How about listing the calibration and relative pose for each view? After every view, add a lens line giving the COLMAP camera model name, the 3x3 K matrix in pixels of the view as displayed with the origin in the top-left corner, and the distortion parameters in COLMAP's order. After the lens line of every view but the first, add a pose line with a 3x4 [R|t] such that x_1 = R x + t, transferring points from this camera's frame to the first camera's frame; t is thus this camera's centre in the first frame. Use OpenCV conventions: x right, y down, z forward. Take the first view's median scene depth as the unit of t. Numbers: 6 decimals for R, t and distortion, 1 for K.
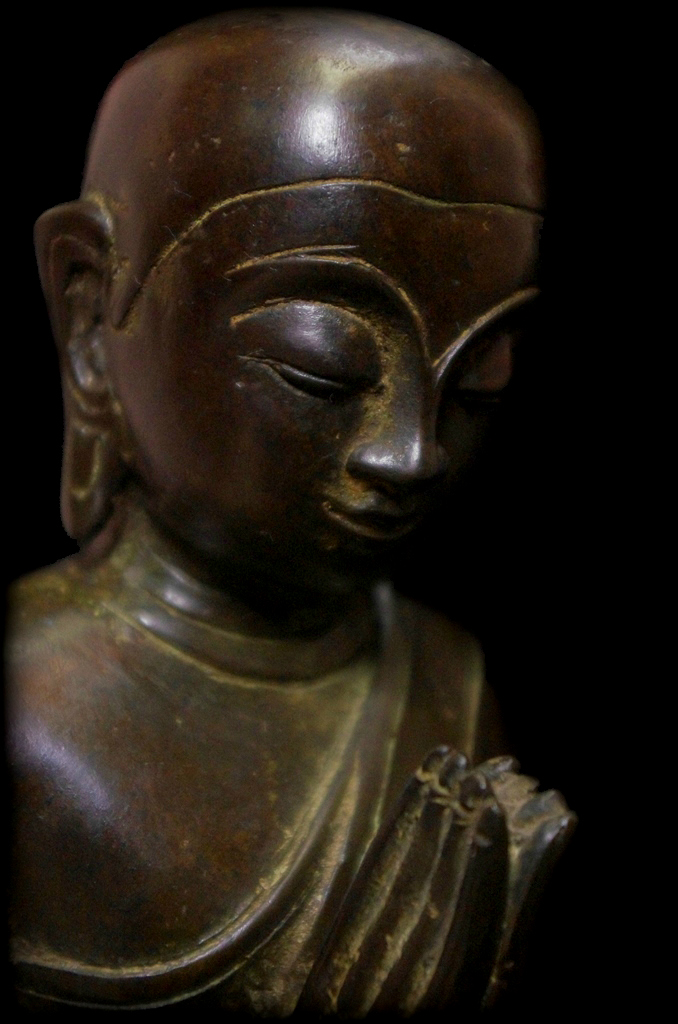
lens RADIAL K [[2219.1, 0, 326.1], [0, 2219.1, 531.0], [0, 0, 1]] dist [0.128205, 0.000000]
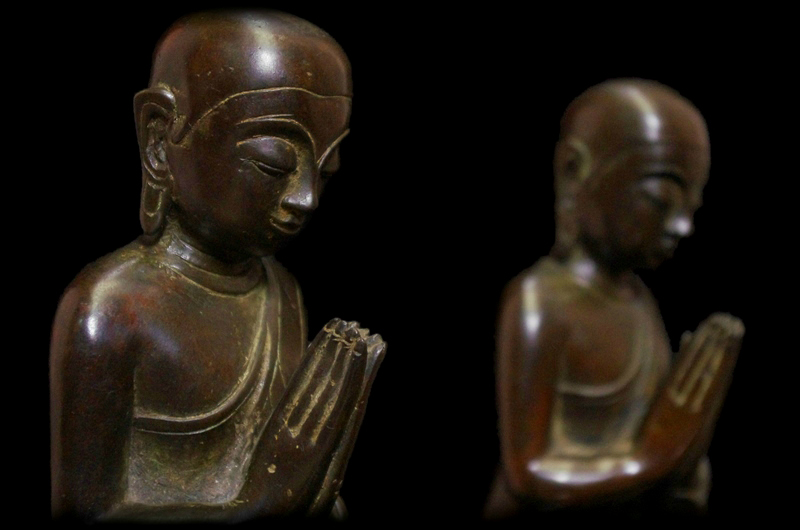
lens RADIAL K [[1485.4, 0, 399.9], [0, 1485.4, 265.6], [0, 0, 1]] dist [0.073996, 0.000000]
pose [[0.941155, -0.021890, 0.337264, -0.406667], [0.004158, 0.998575, 0.053210, -0.046794], [-0.337948, -0.048676, 0.939905, -0.547714]]
